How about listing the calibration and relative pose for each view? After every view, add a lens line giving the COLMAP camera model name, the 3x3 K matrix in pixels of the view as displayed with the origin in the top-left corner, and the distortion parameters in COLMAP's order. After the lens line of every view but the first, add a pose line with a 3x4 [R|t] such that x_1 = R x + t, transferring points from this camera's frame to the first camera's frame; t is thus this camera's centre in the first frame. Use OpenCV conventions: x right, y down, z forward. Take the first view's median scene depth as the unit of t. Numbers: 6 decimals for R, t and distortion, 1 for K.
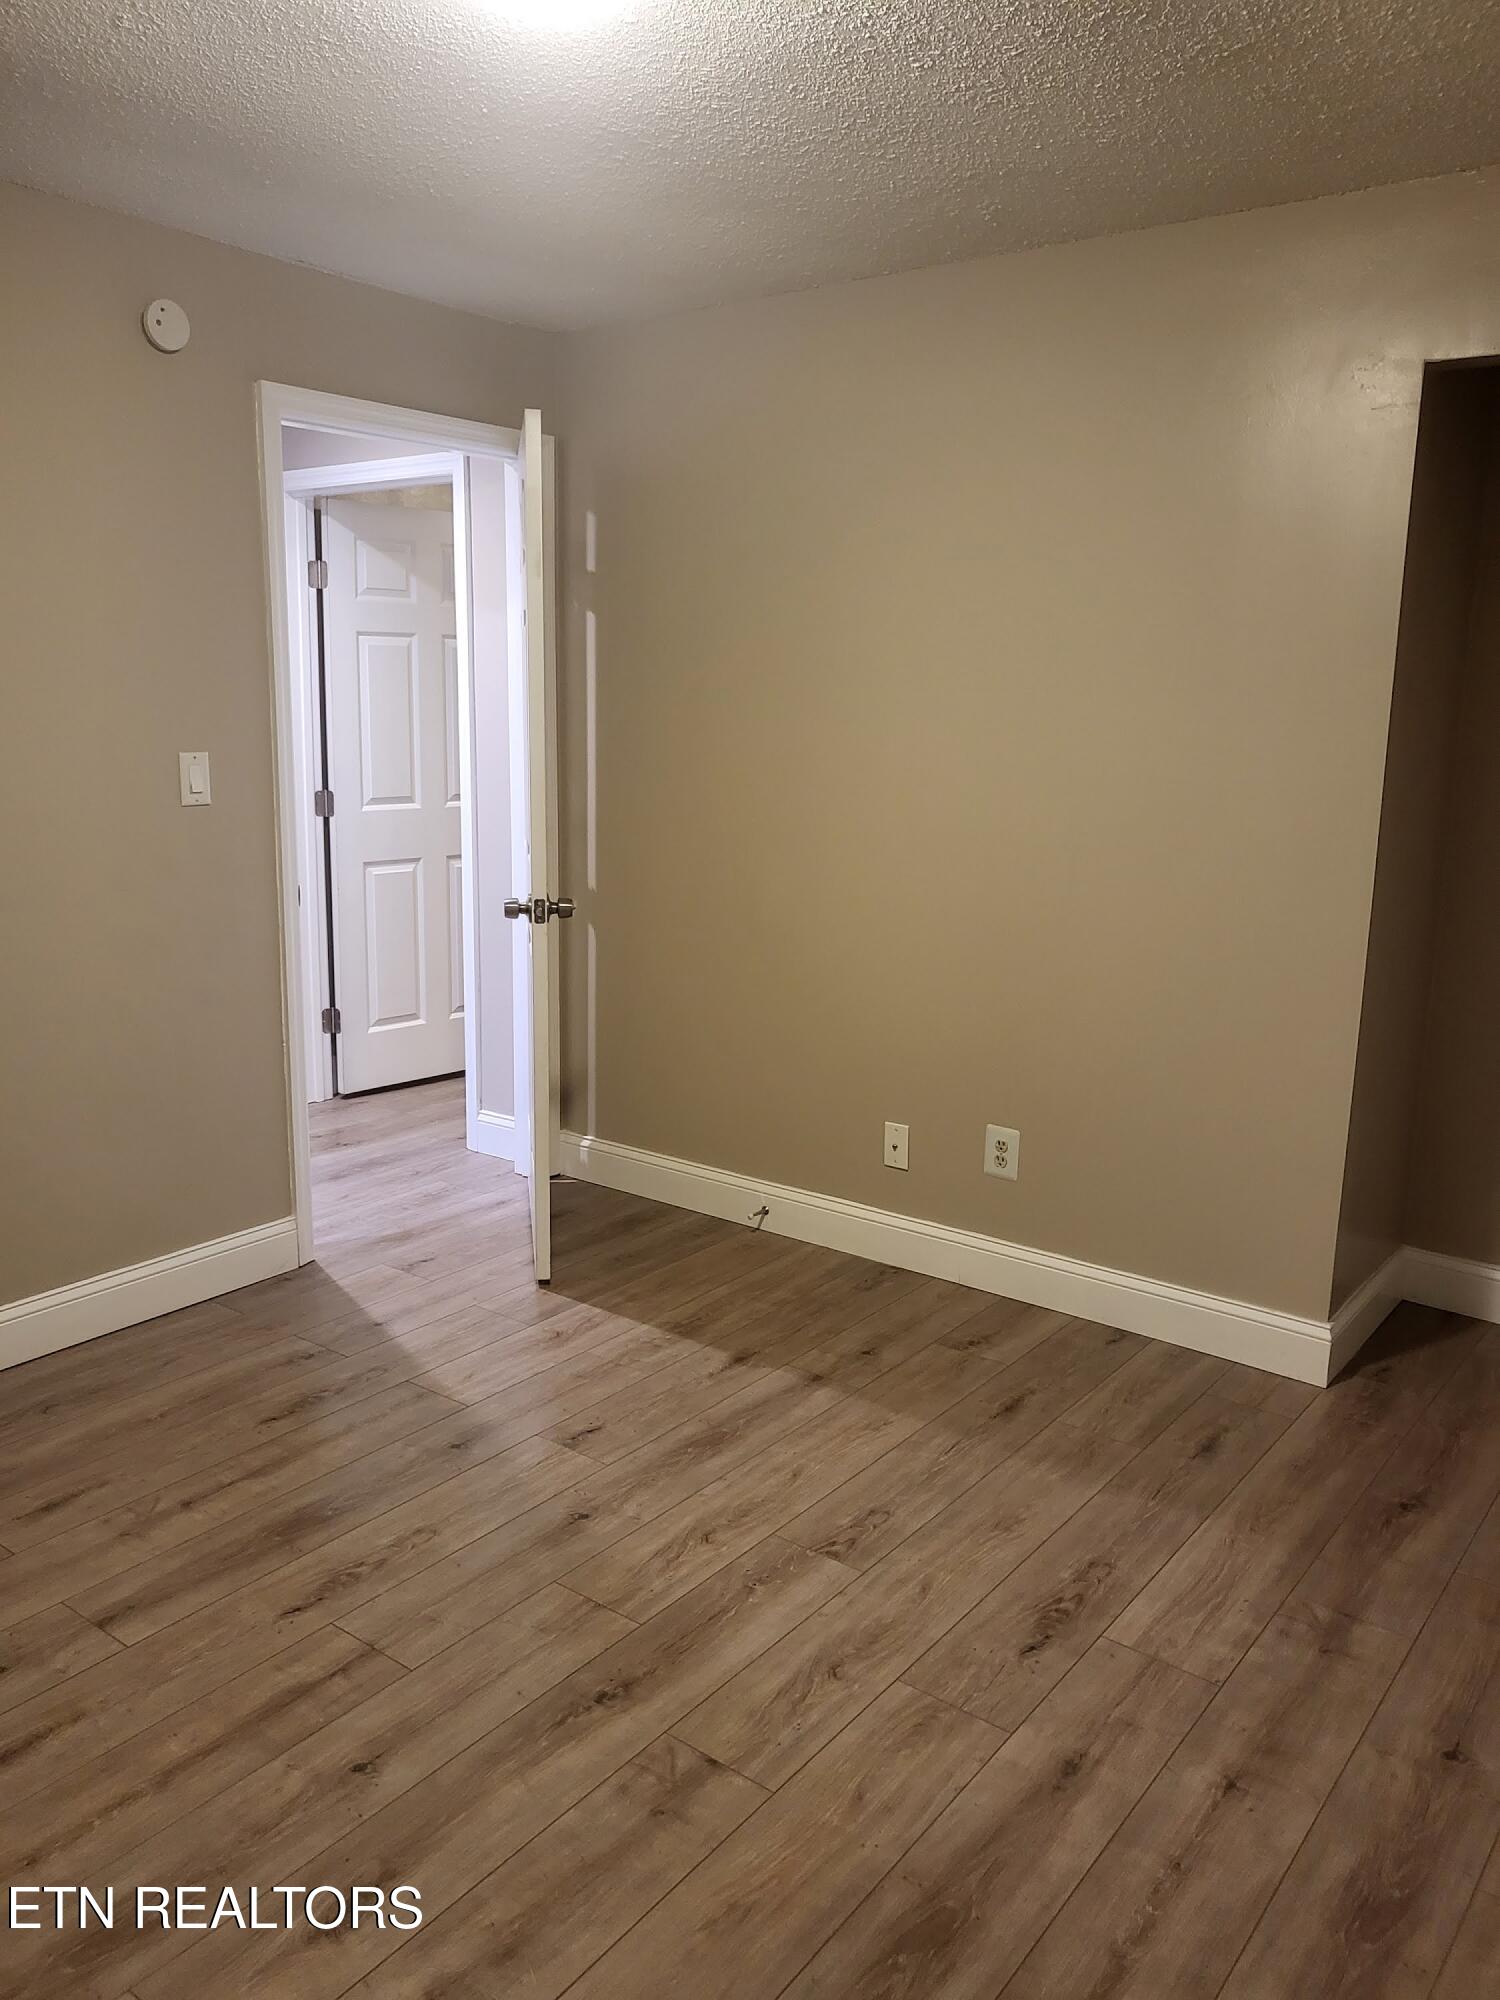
lens RADIAL K [[1508.0, 0, 750.0], [0, 1508.0, 1000.0], [0, 0, 1]] dist [0.001501, 0.221610]
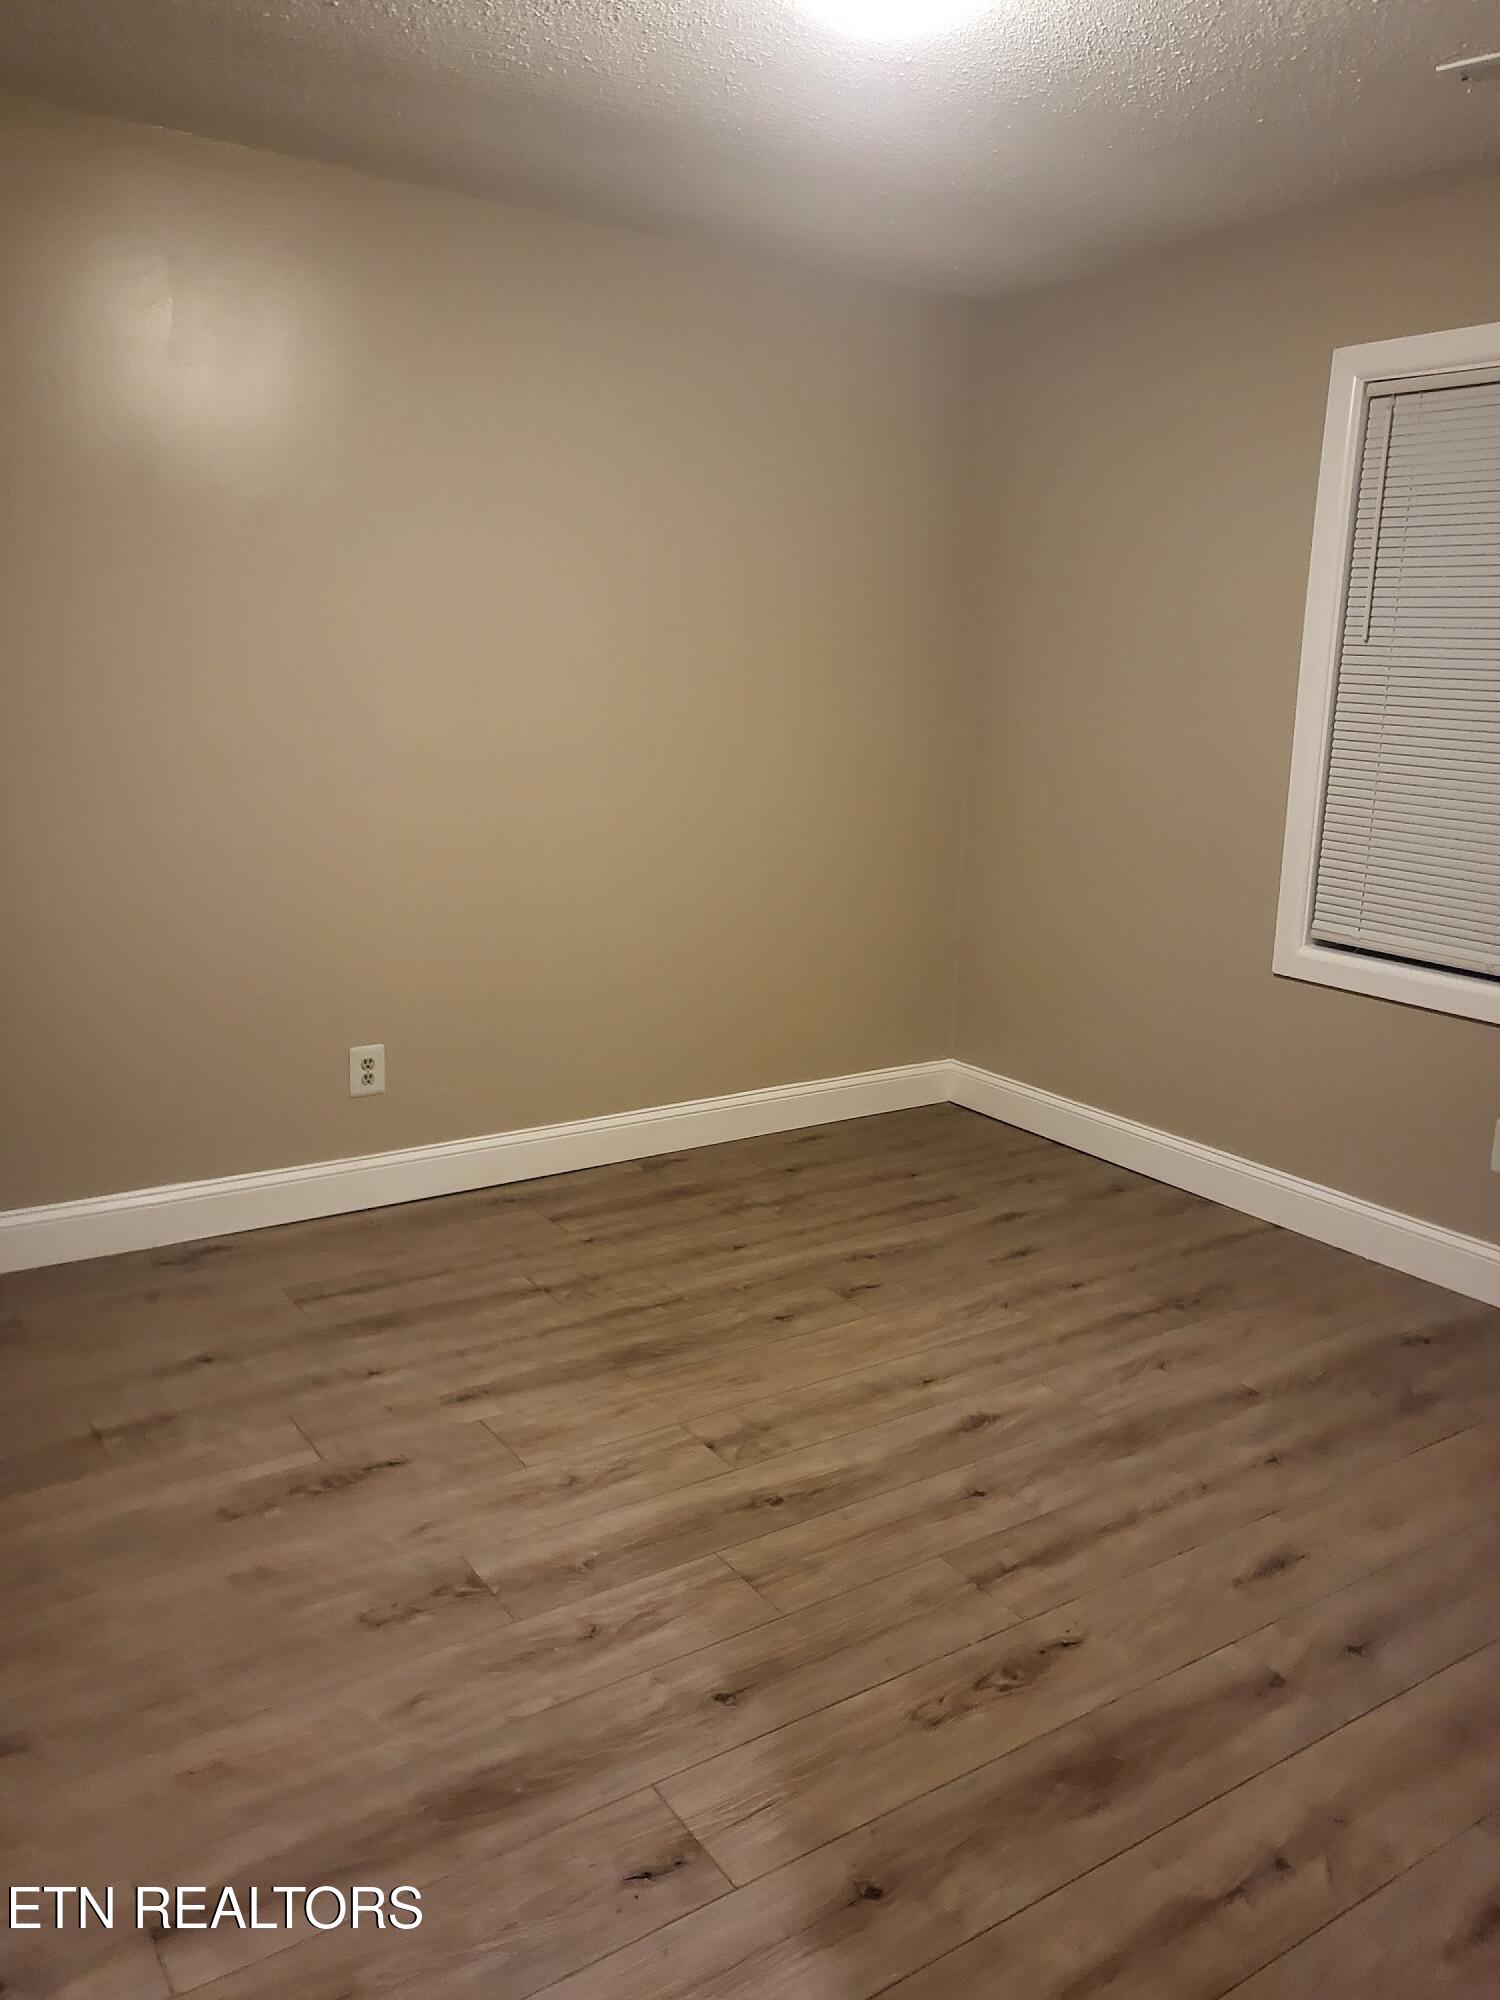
lens RADIAL K [[1529.5, 0, 755.0], [0, 1529.5, 1005.0], [0, 0, 1]] dist [-0.008023, 0.060558]
pose [[-0.945112, -0.107692, 0.308489, -0.369862], [0.032903, 0.907958, 0.417768, -0.333816], [-0.325085, 0.404988, -0.854579, 1.721423]]
